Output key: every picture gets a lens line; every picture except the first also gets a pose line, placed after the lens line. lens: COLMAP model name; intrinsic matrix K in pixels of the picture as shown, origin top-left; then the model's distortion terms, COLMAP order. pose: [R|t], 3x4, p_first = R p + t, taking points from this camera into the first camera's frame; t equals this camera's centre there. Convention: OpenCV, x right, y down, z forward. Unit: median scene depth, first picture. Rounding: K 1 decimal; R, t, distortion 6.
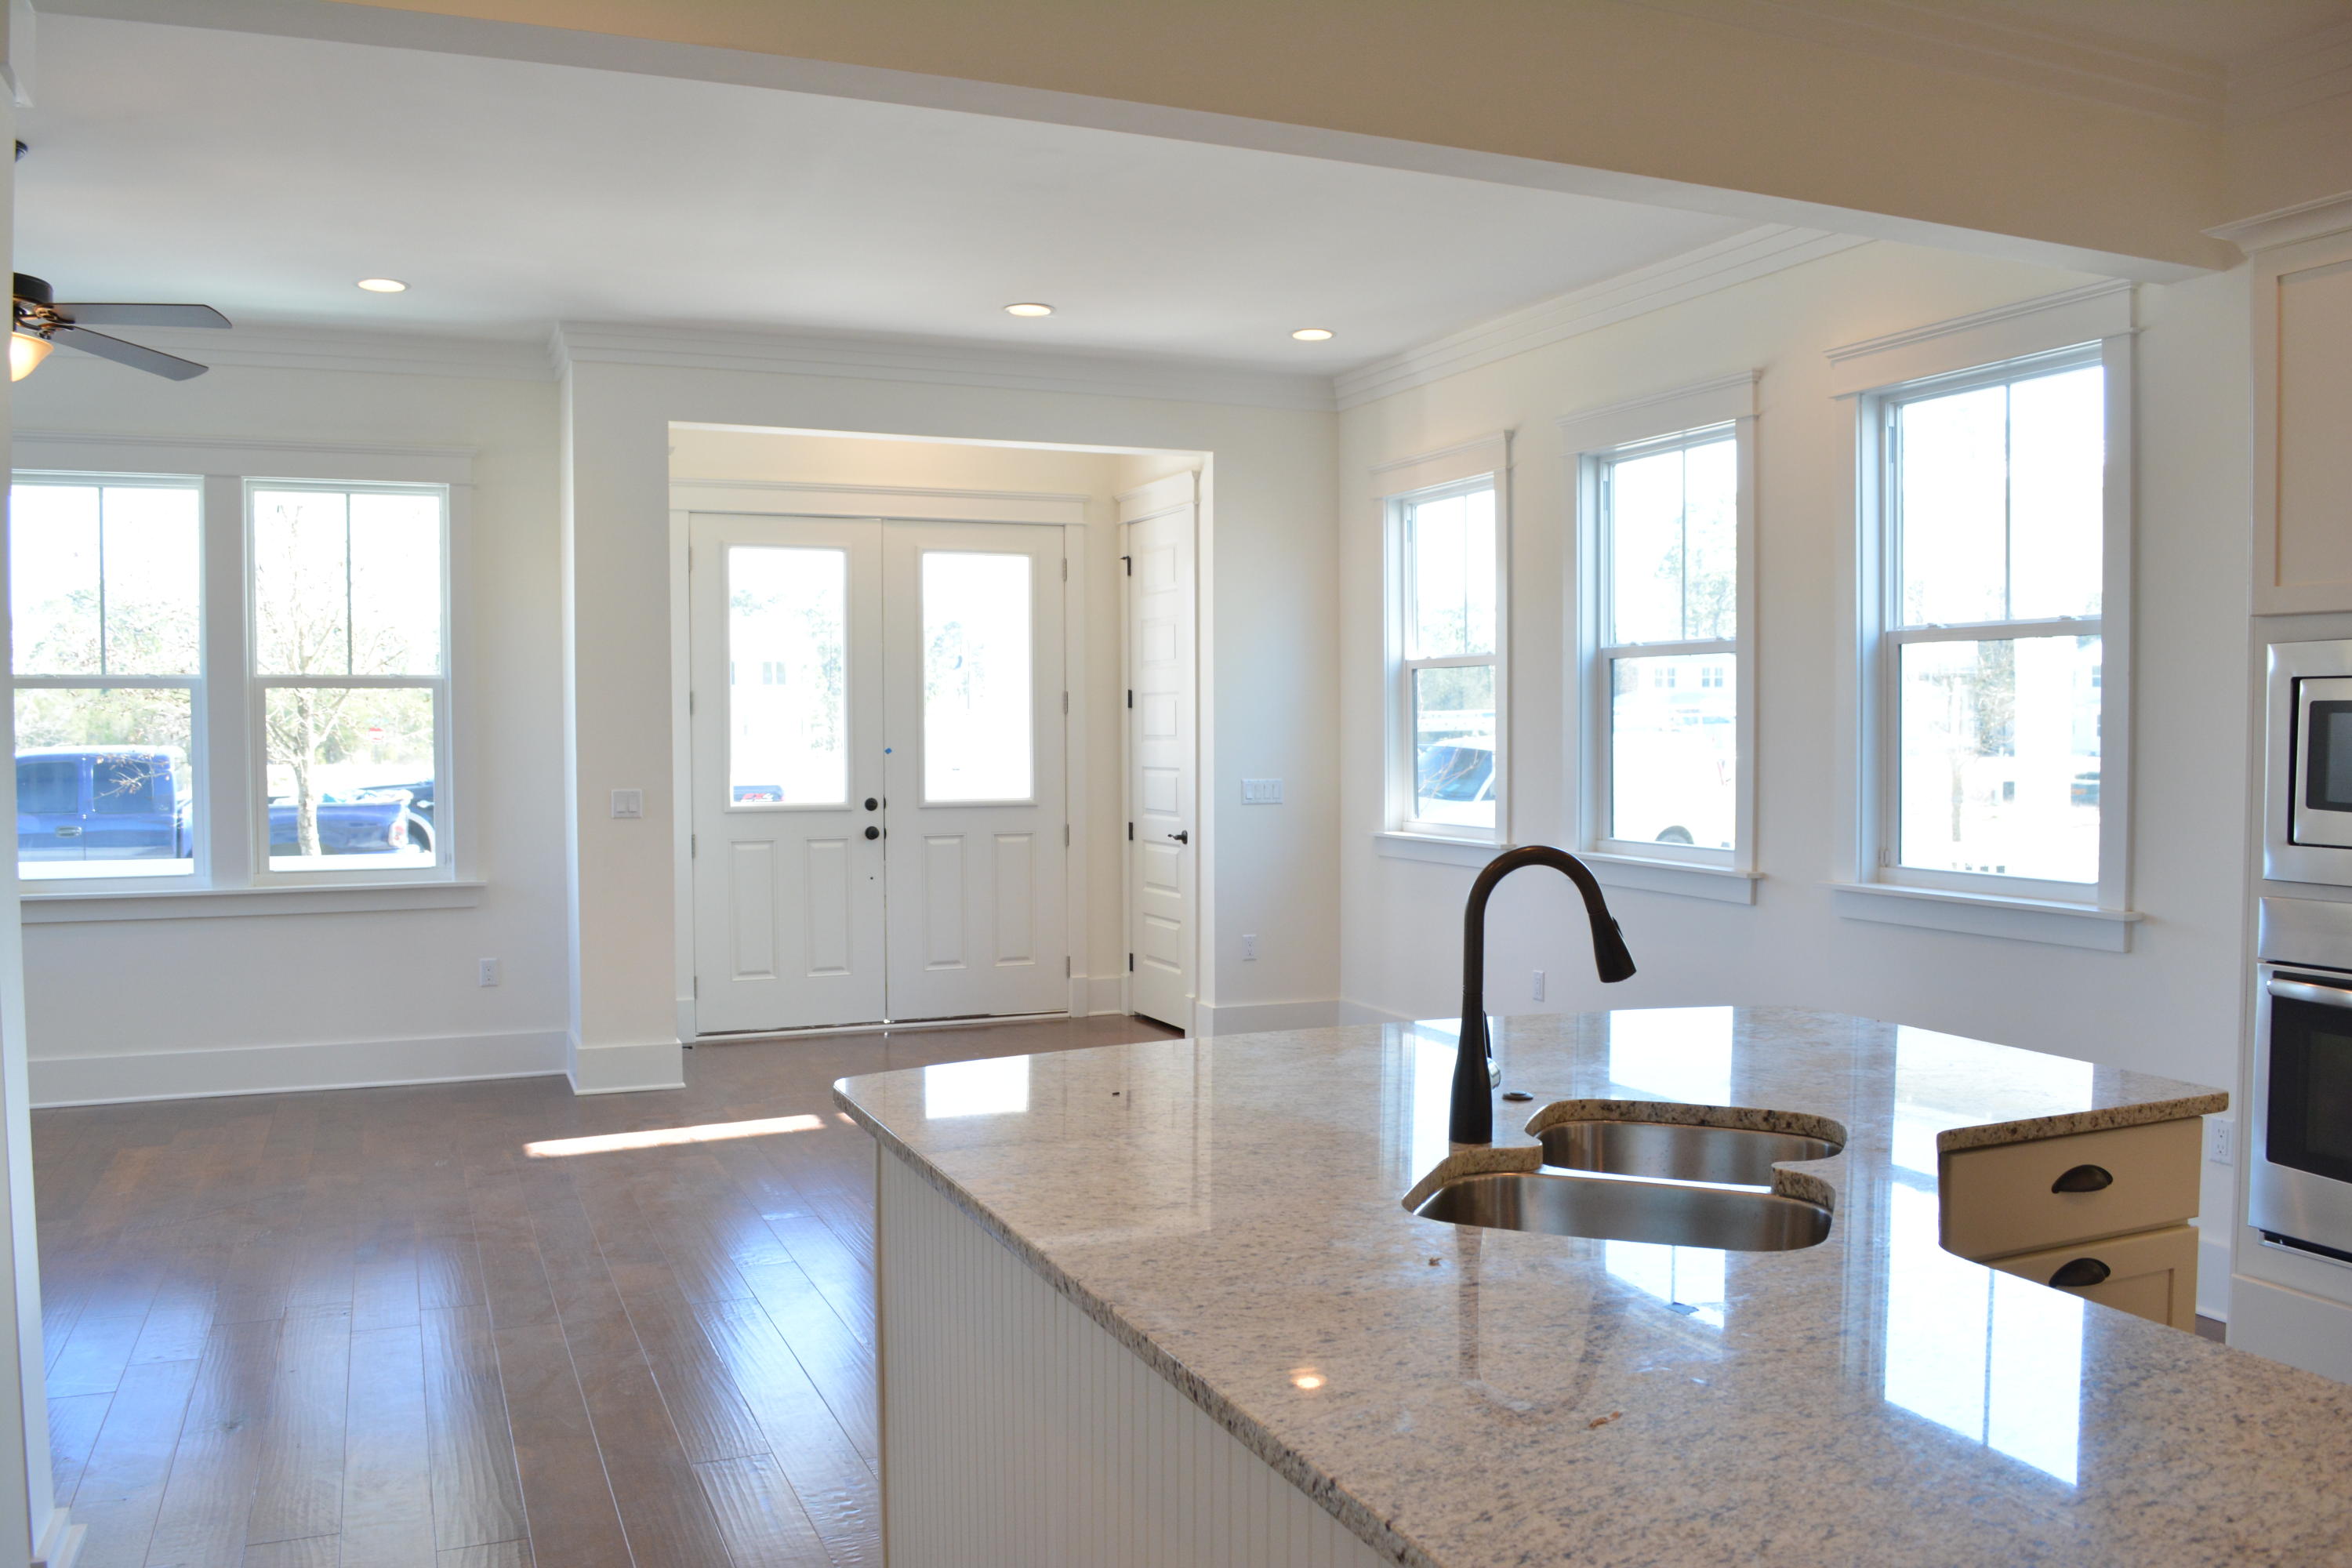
lens RADIAL K [[1849.0, 0, 1176.0], [0, 1849.0, 784.0], [0, 0, 1]] dist [-0.079570, -0.005448]
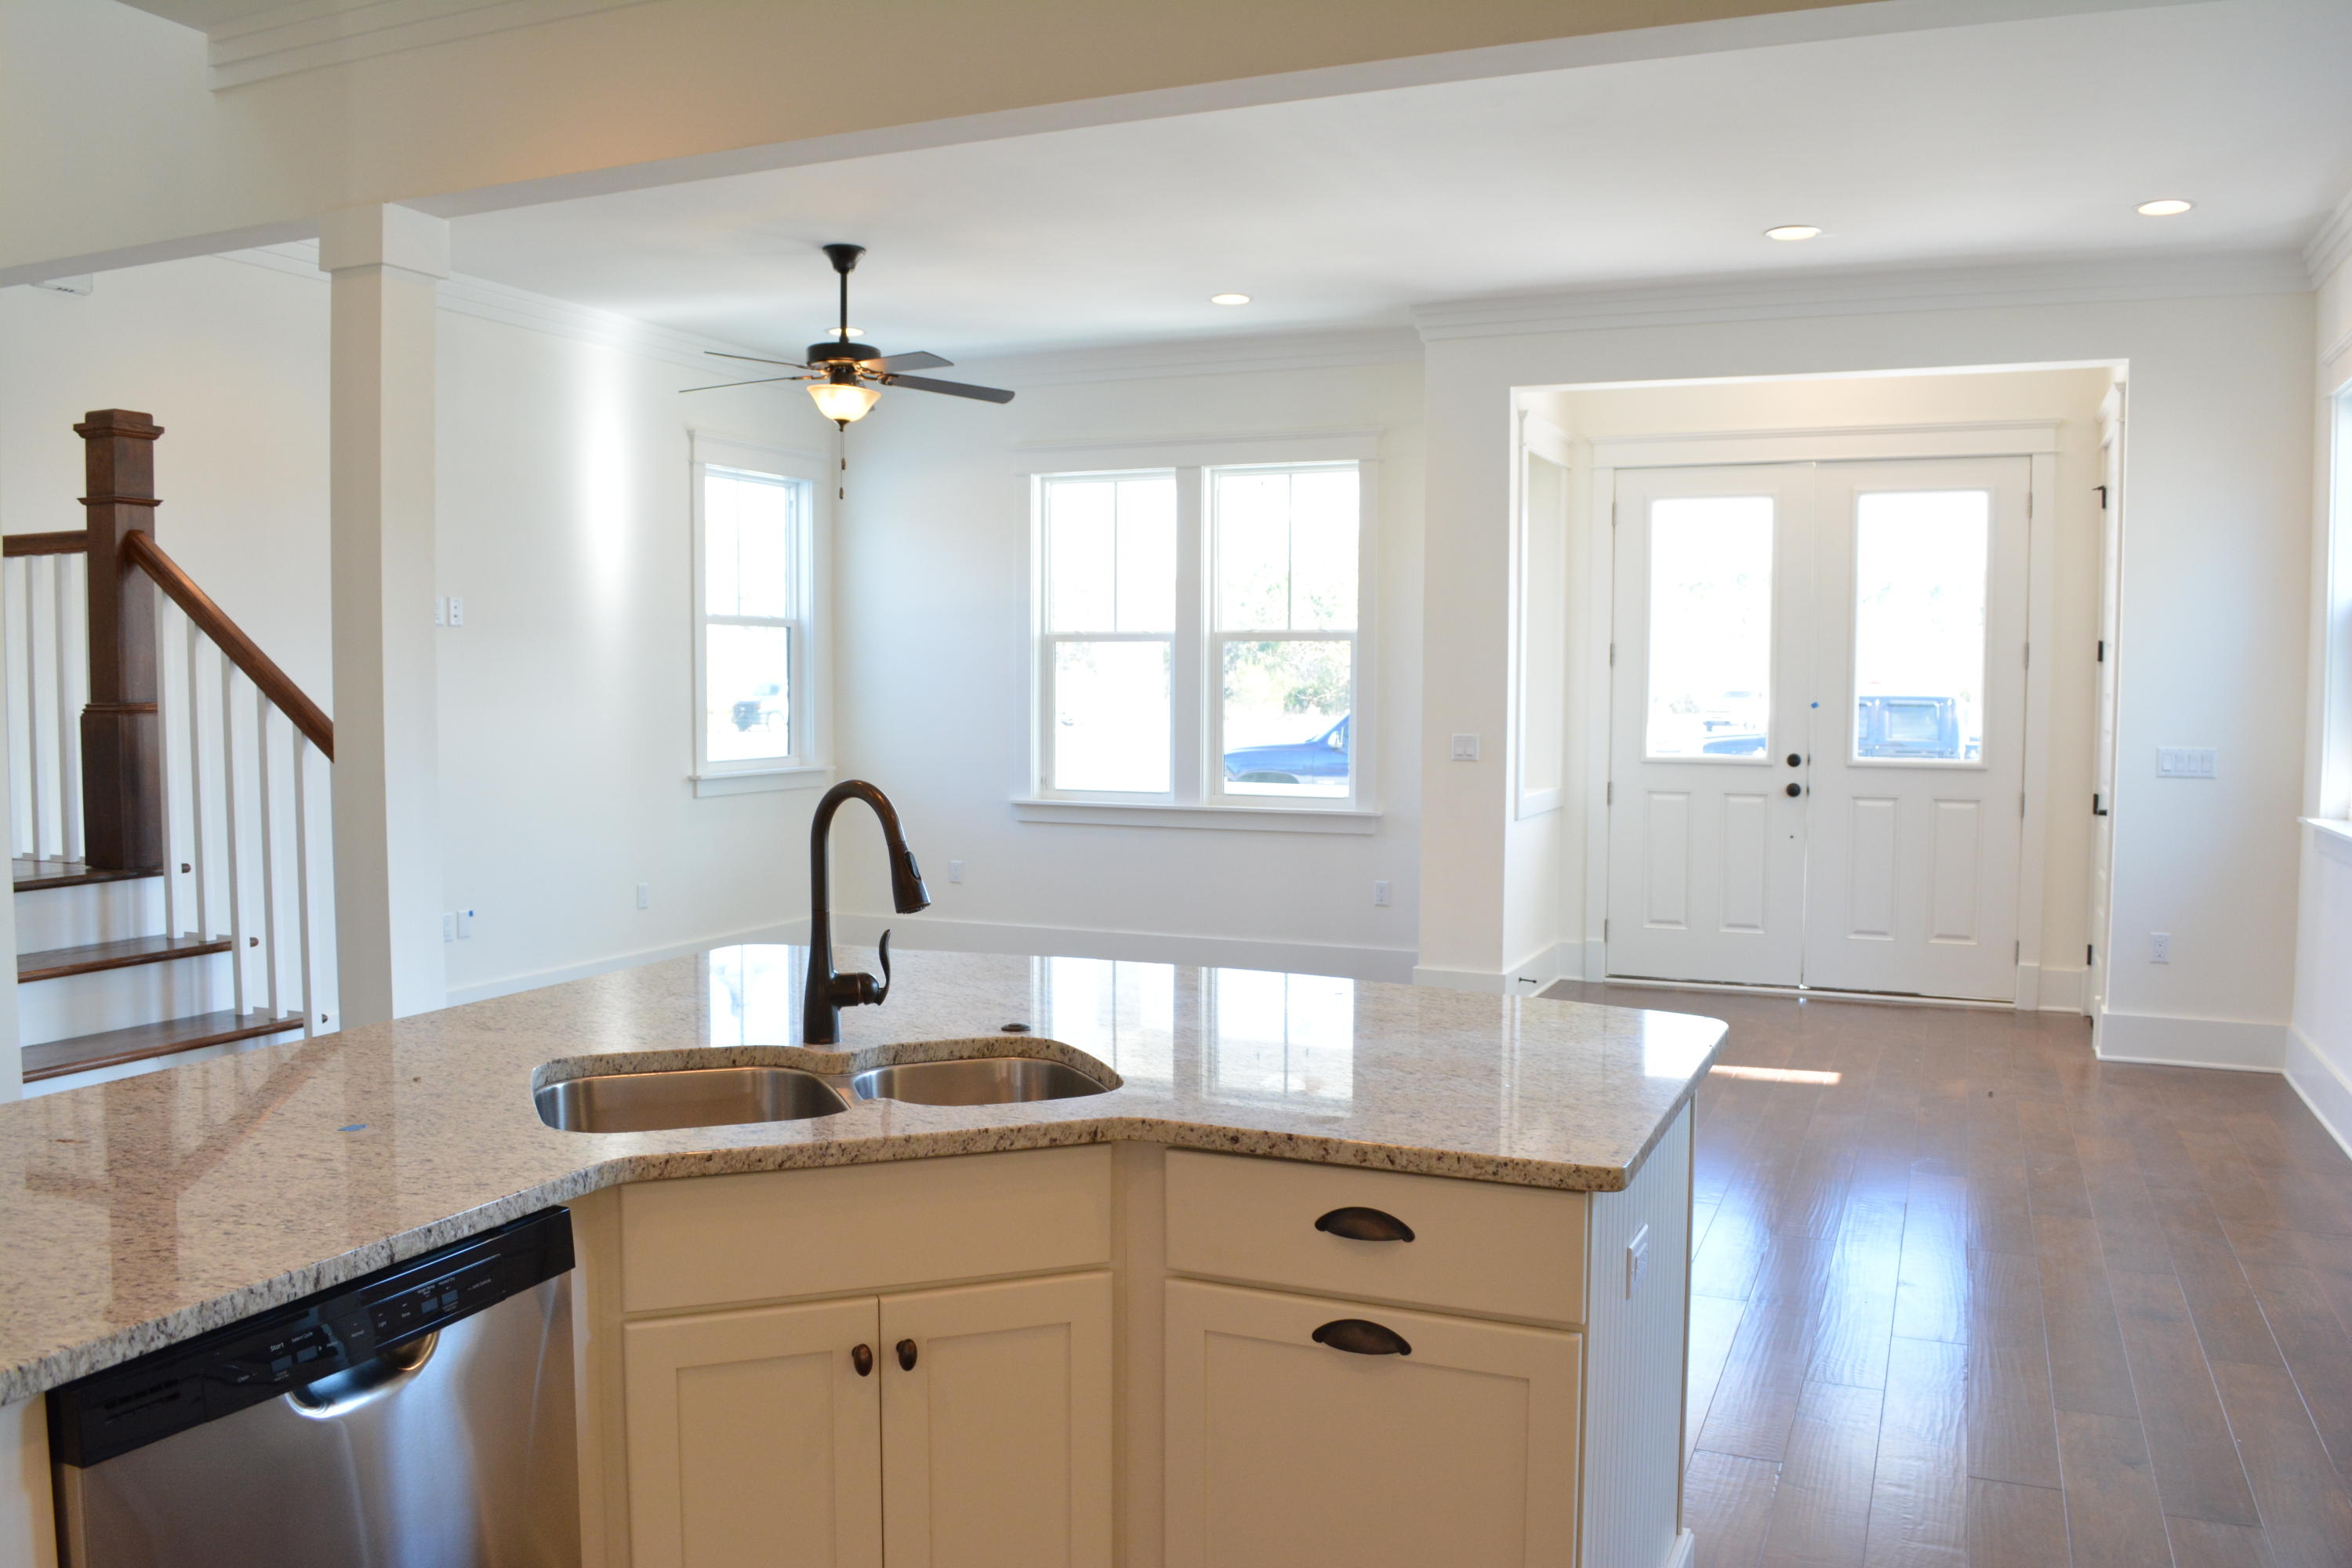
lens RADIAL K [[1849.0, 0, 1176.0], [0, 1849.0, 784.0], [0, 0, 1]] dist [-0.079570, -0.005448]
pose [[0.691332, 0.048745, -0.720891, 0.299512], [-0.030953, 0.998804, 0.037854, -0.002746], [0.721874, -0.003856, 0.692014, 0.104668]]
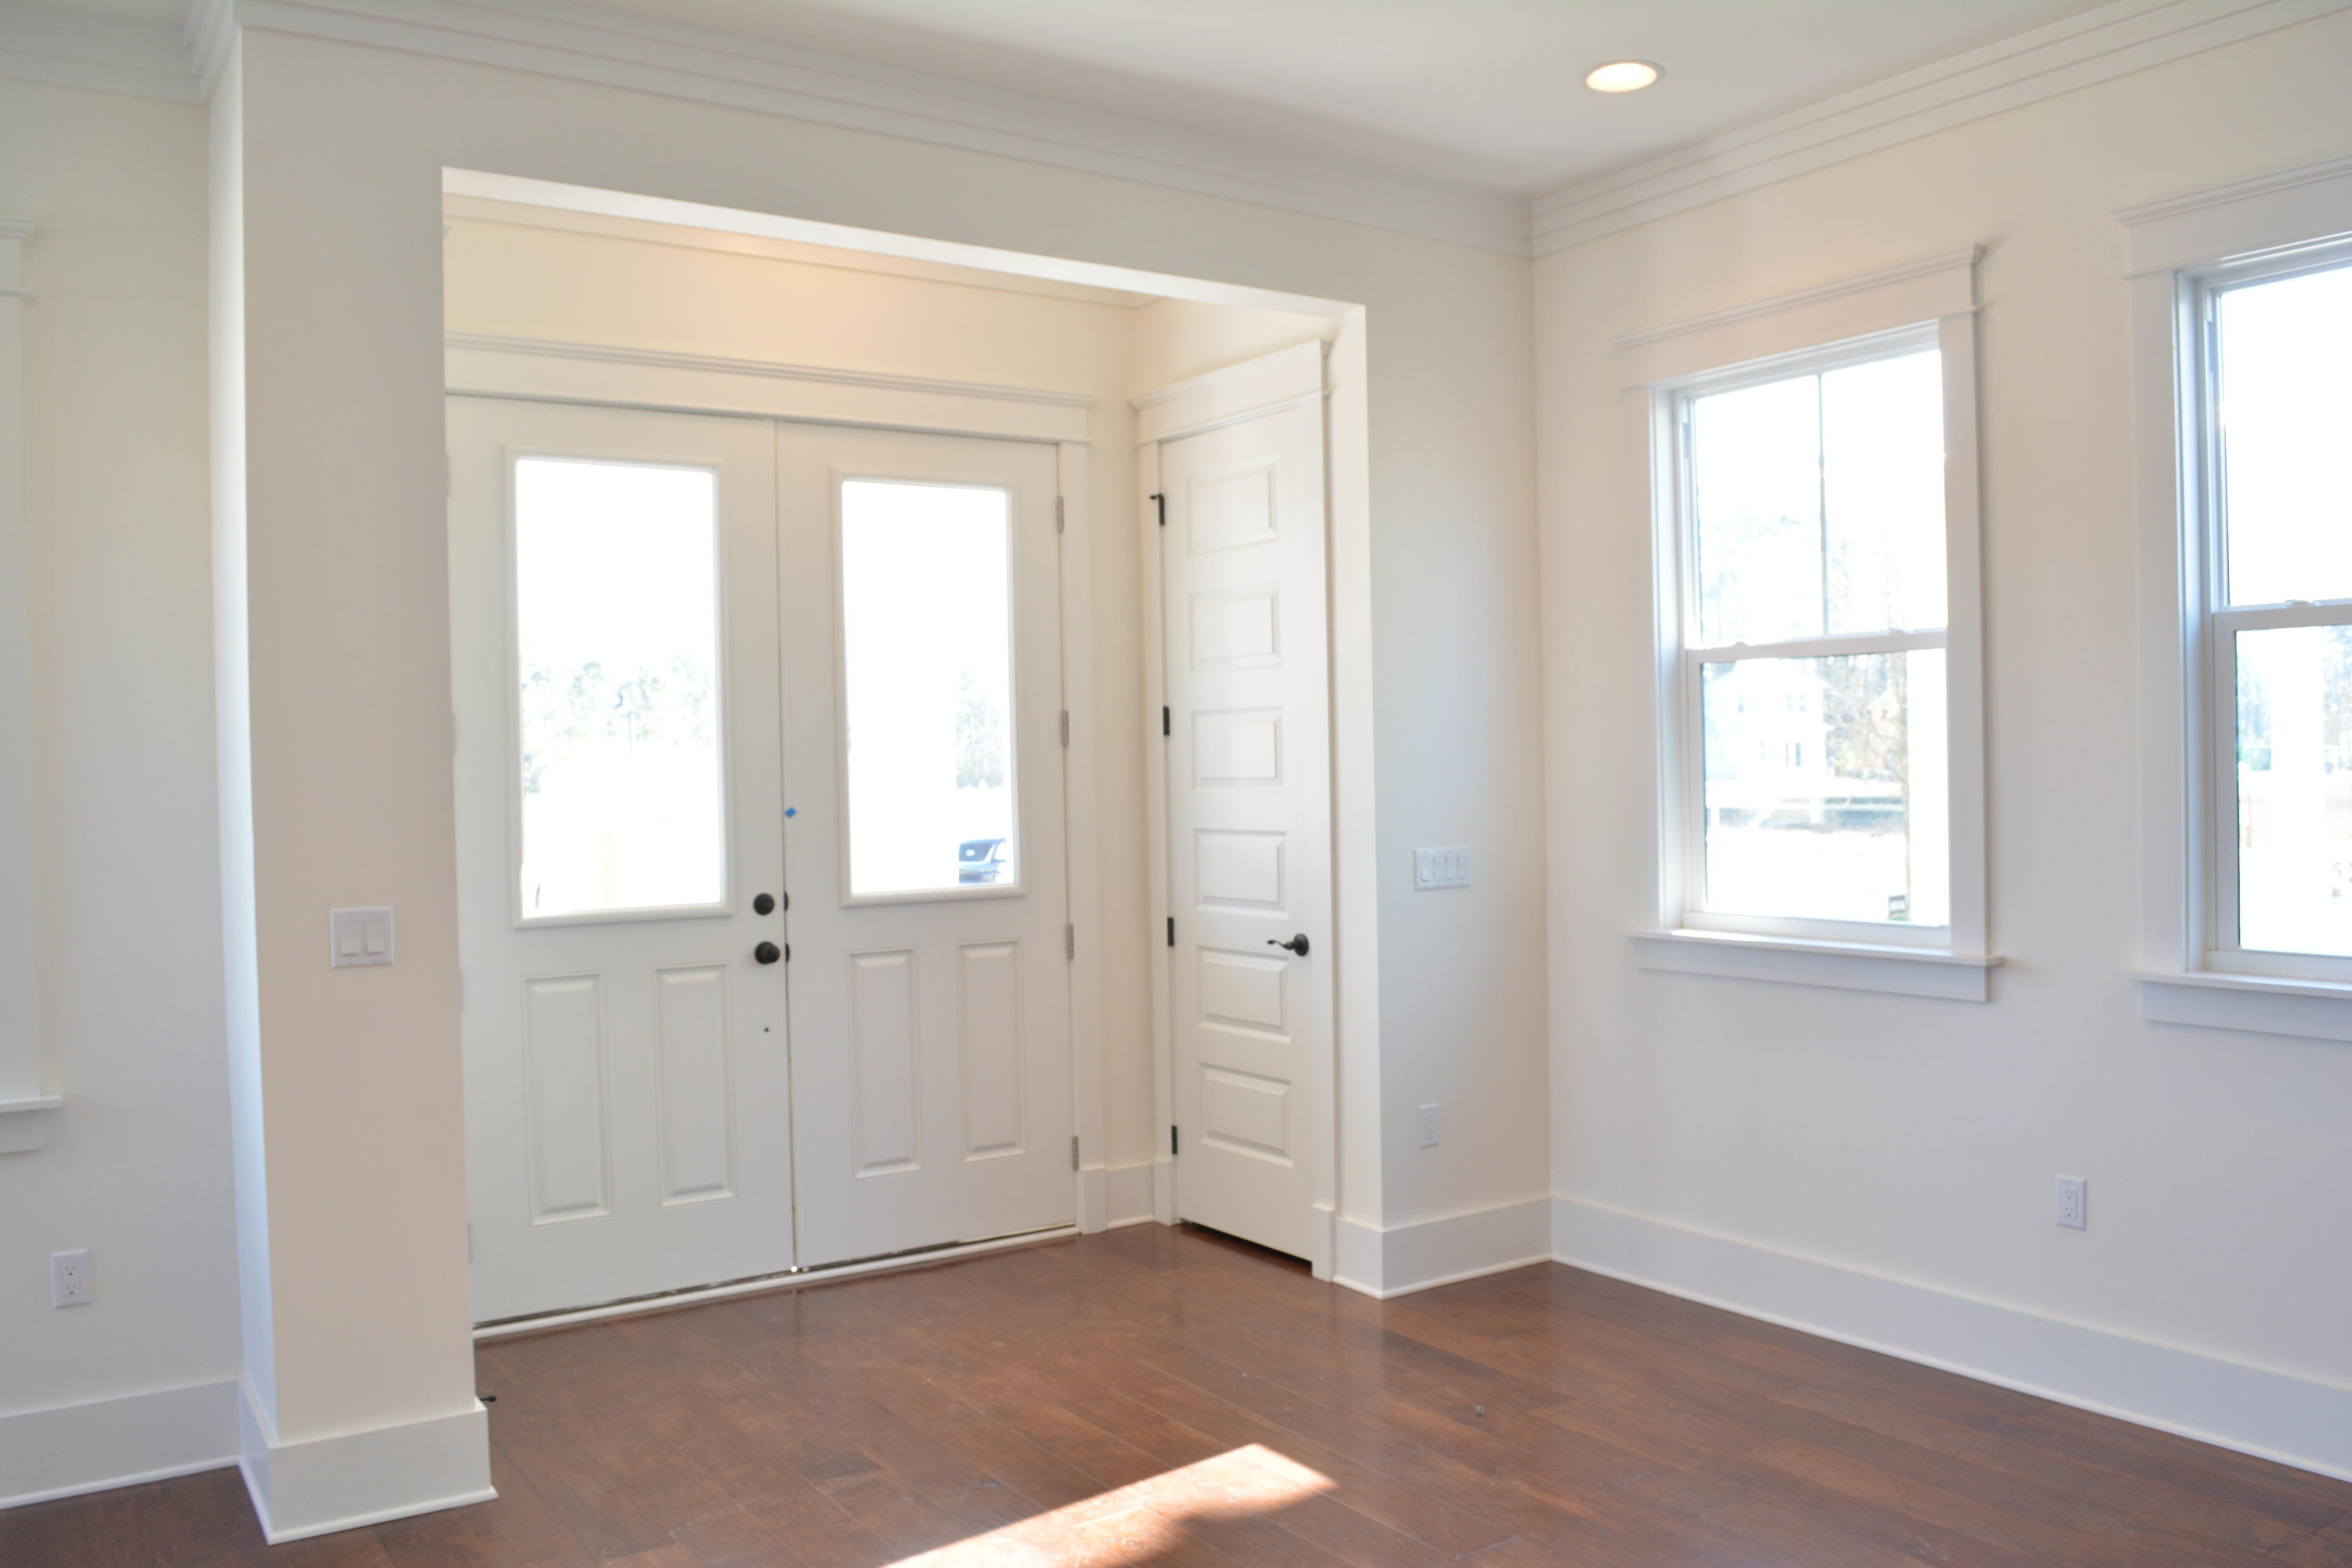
lens RADIAL K [[1922.4, 0, 1164.3], [0, 1922.4, 795.1], [0, 0, 1]] dist [-0.010905, -0.001205]
pose [[0.982755, -0.017887, 0.184045, -0.151250], [0.020387, 0.999724, -0.011705, -0.013832], [-0.183784, 0.015255, 0.982848, 0.370420]]
